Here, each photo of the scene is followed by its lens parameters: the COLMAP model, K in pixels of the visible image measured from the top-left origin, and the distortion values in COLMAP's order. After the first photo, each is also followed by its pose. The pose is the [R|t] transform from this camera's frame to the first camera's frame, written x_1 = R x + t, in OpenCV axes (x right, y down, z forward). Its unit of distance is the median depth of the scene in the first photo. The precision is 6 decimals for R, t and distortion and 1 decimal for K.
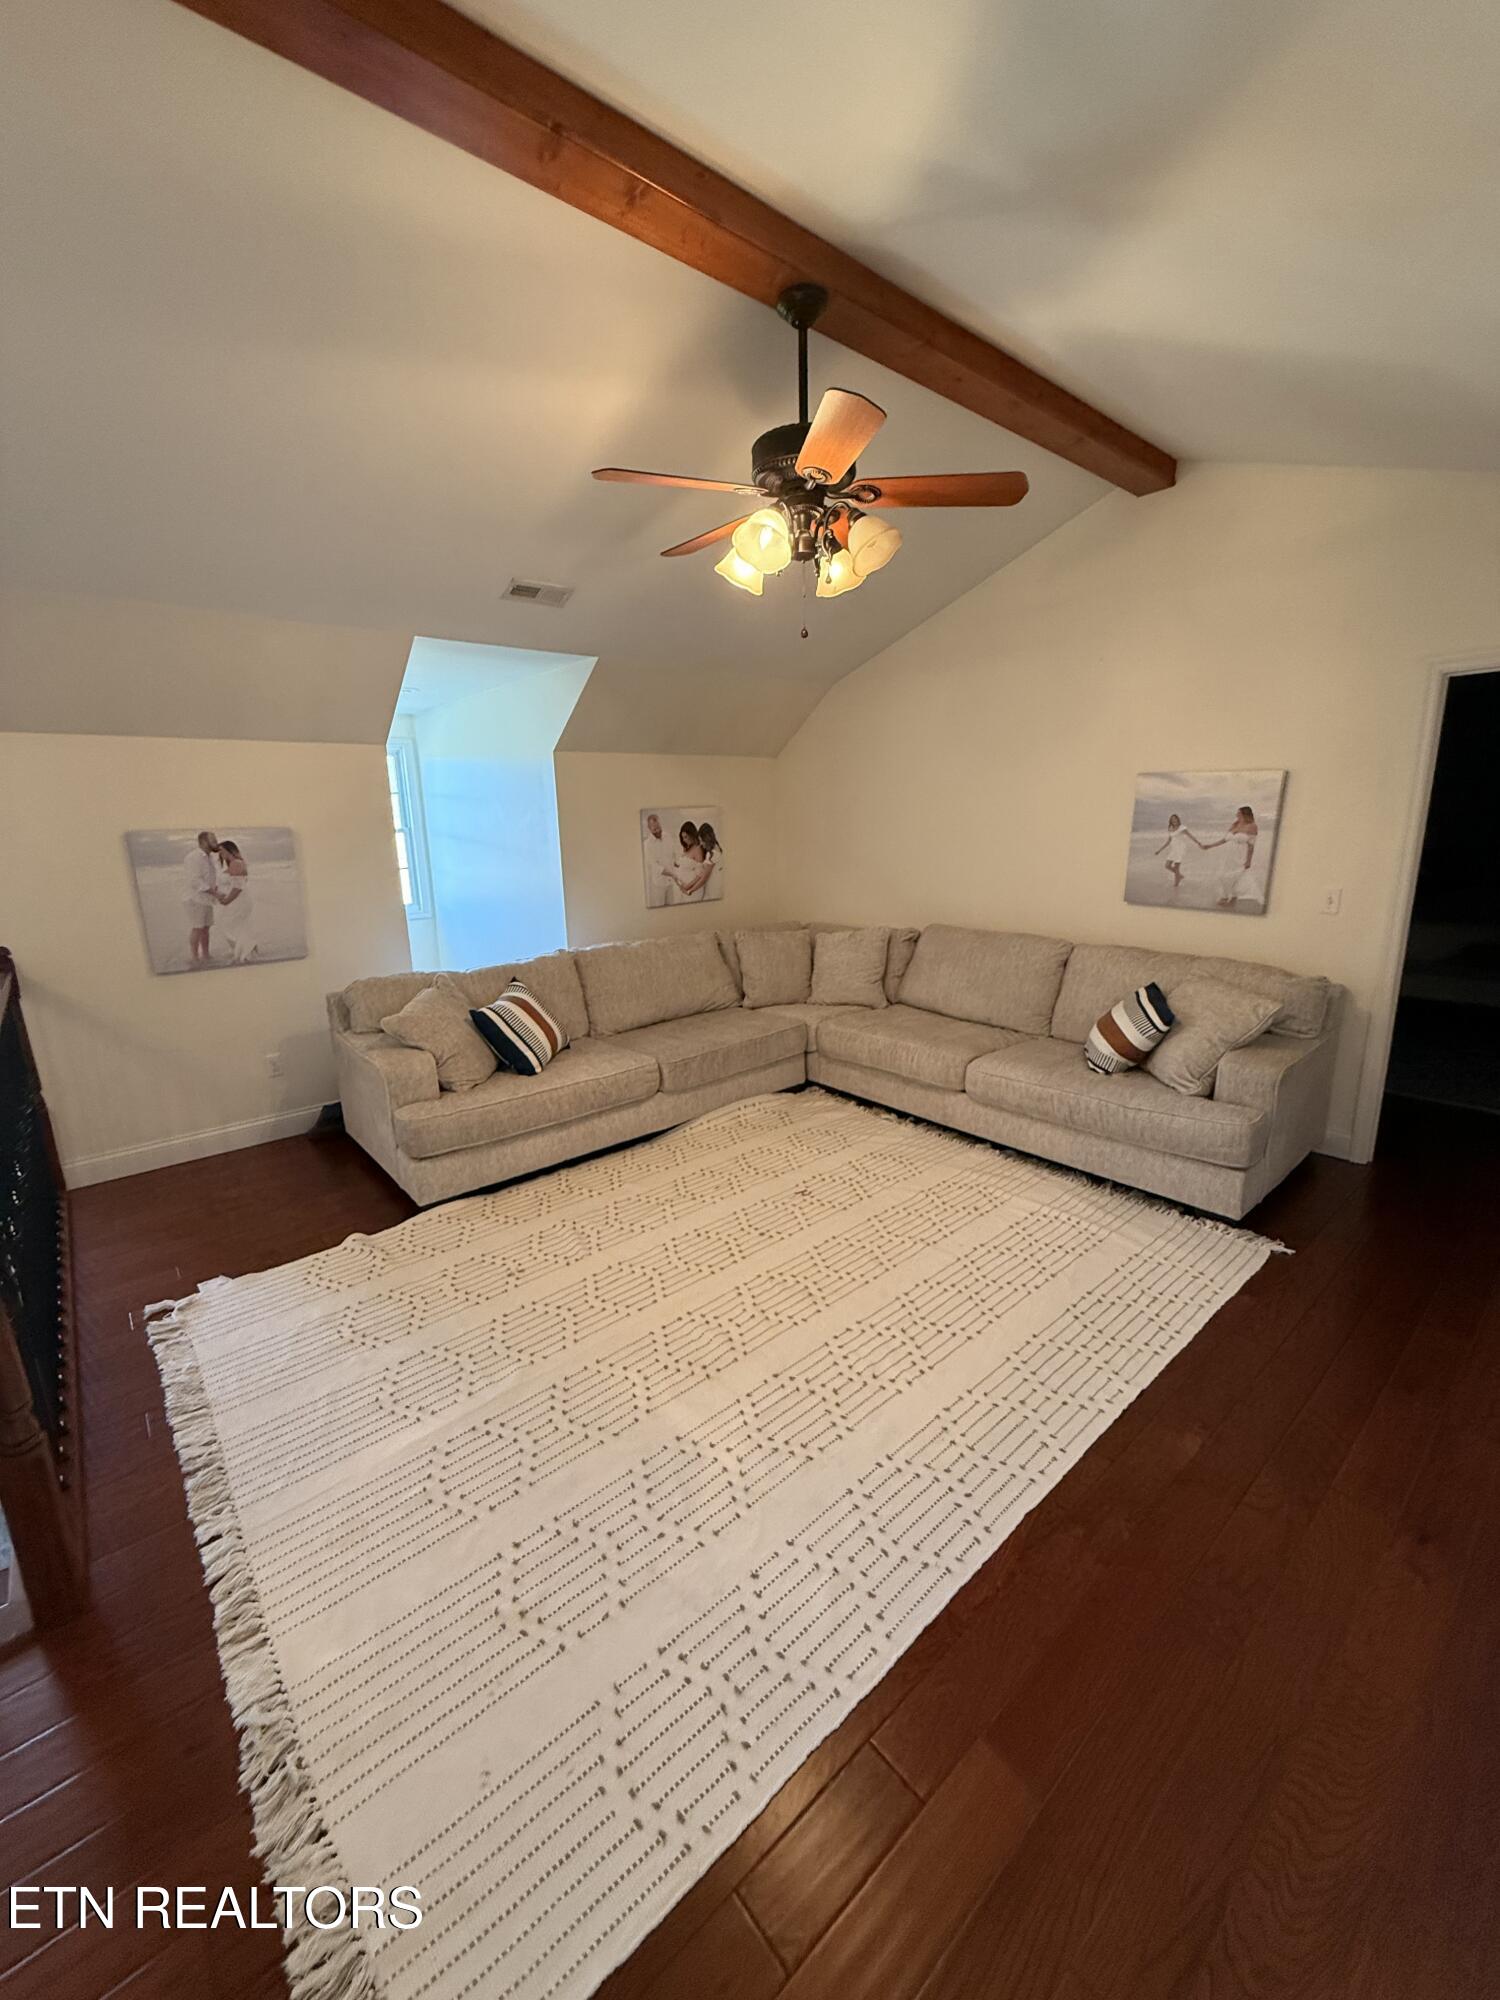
lens RADIAL K [[795.0, 0, 750.4], [0, 795.0, 997.6], [0, 0, 1]] dist [-0.001384, 0.000245]
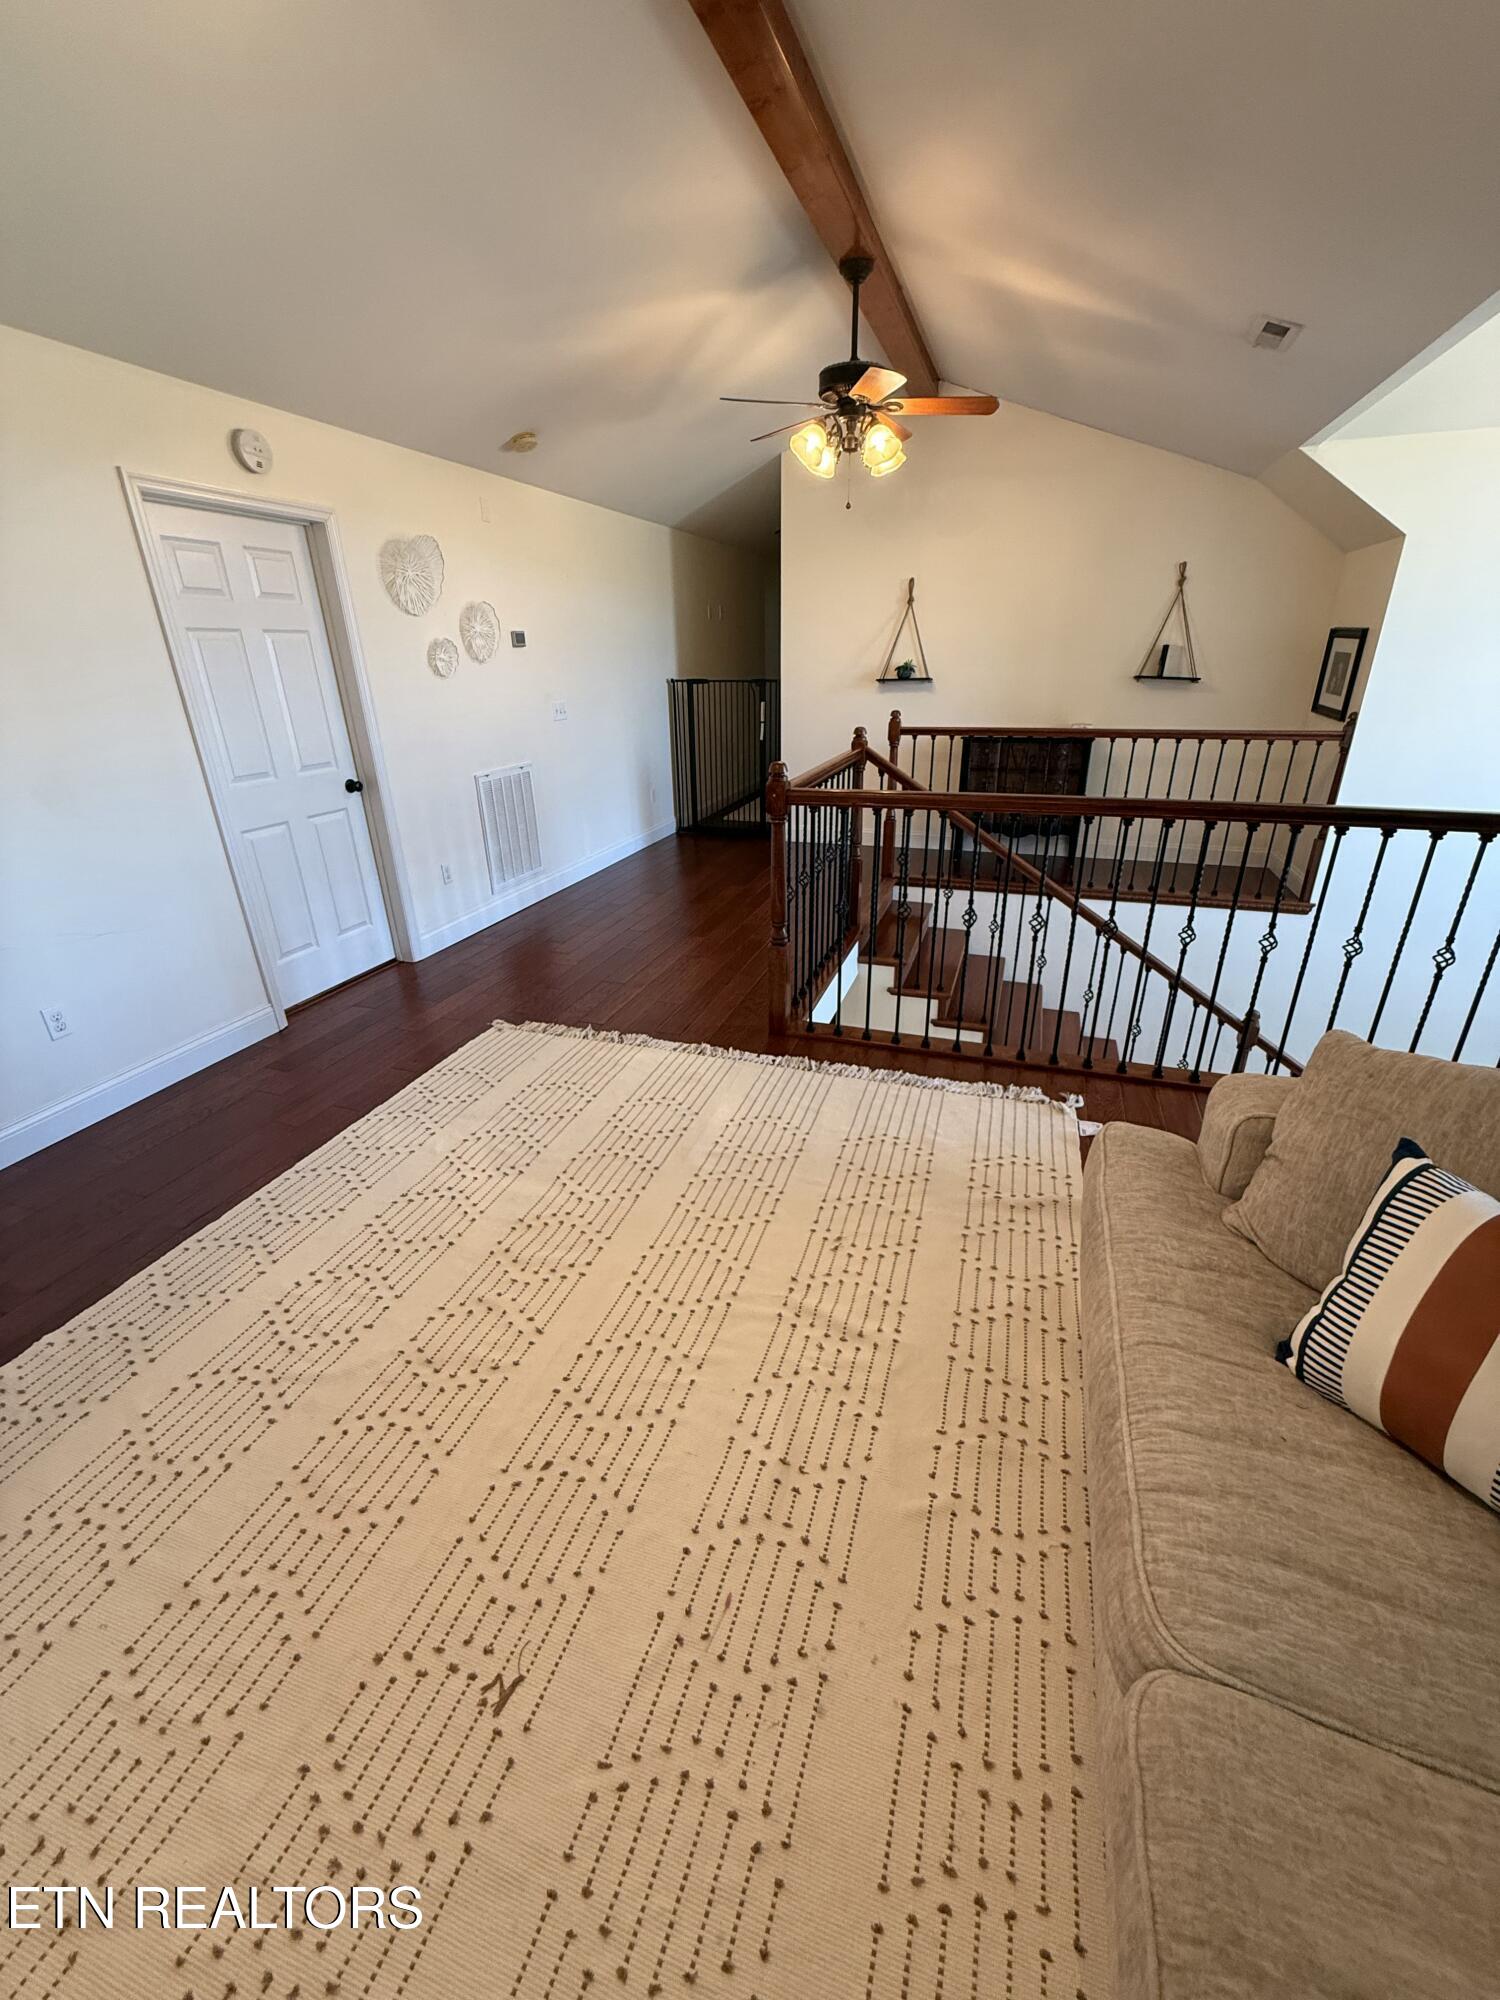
lens RADIAL K [[804.1, 0, 750.0], [0, 804.1, 1000.0], [0, 0, 1]] dist [-0.000548, -0.000013]
pose [[-0.861906, 0.235671, -0.448973, 0.054268], [-0.077662, 0.813629, 0.576174, -0.220965], [0.501085, 0.531476, -0.682969, 1.057521]]
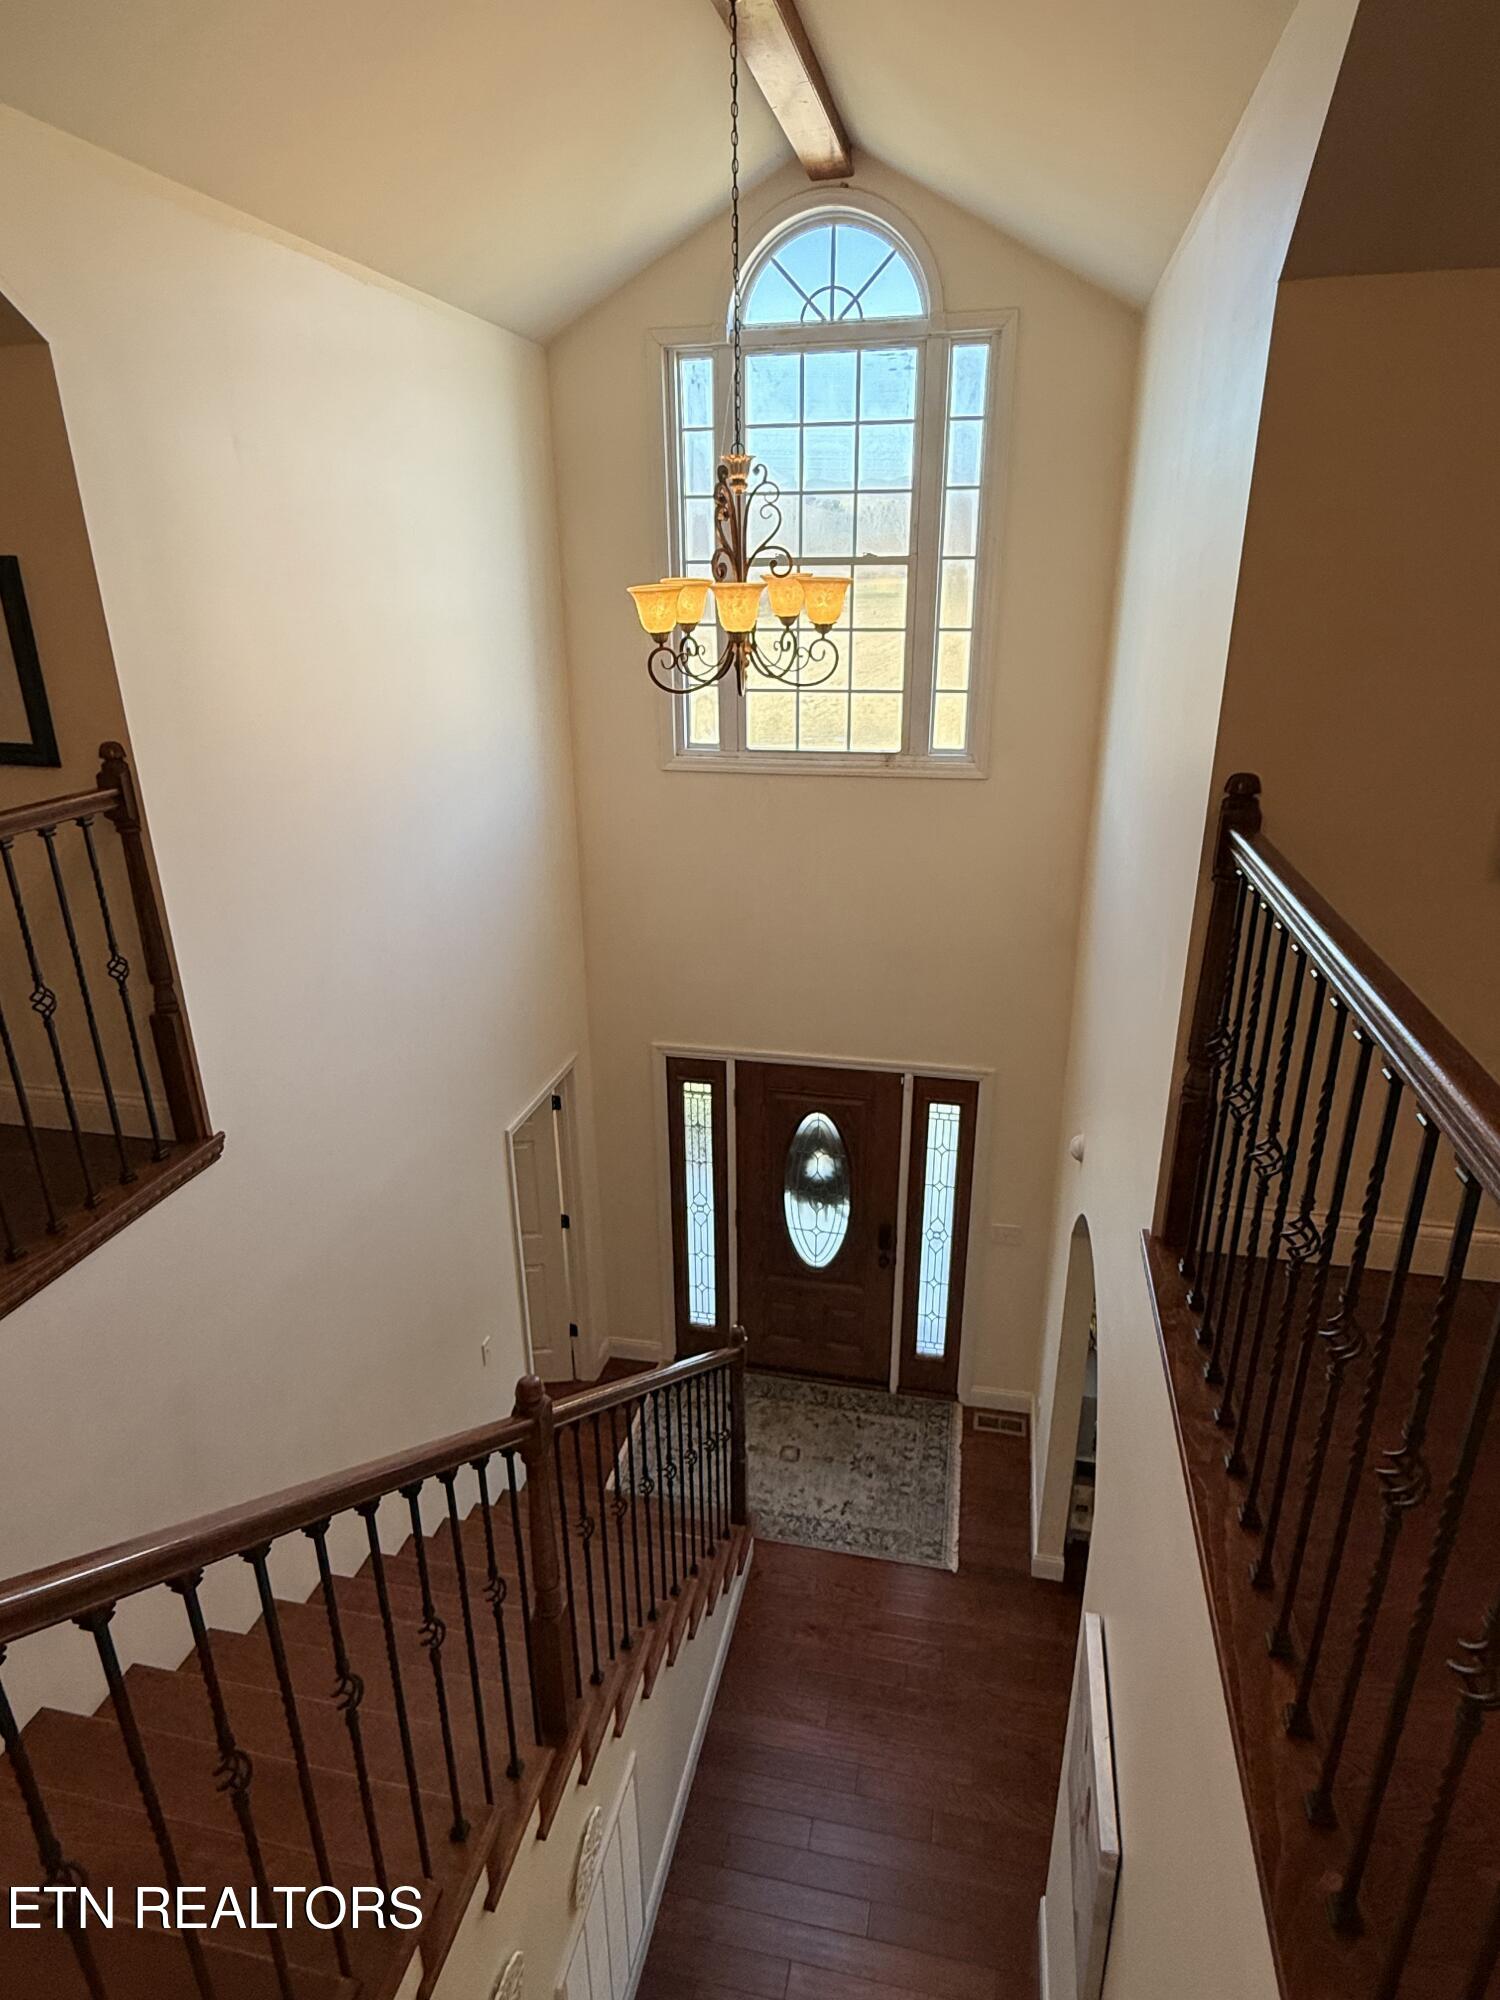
lens RADIAL K [[1139.5, 0, 751.7], [0, 1139.5, 1004.8], [0, 0, 1]] dist [0.004240, 0.000072]
pose [[0.600650, 0.300466, -0.740904, -0.511622], [-0.182462, 0.953756, 0.238865, -0.034731], [0.778413, -0.008288, 0.627698, 0.290678]]
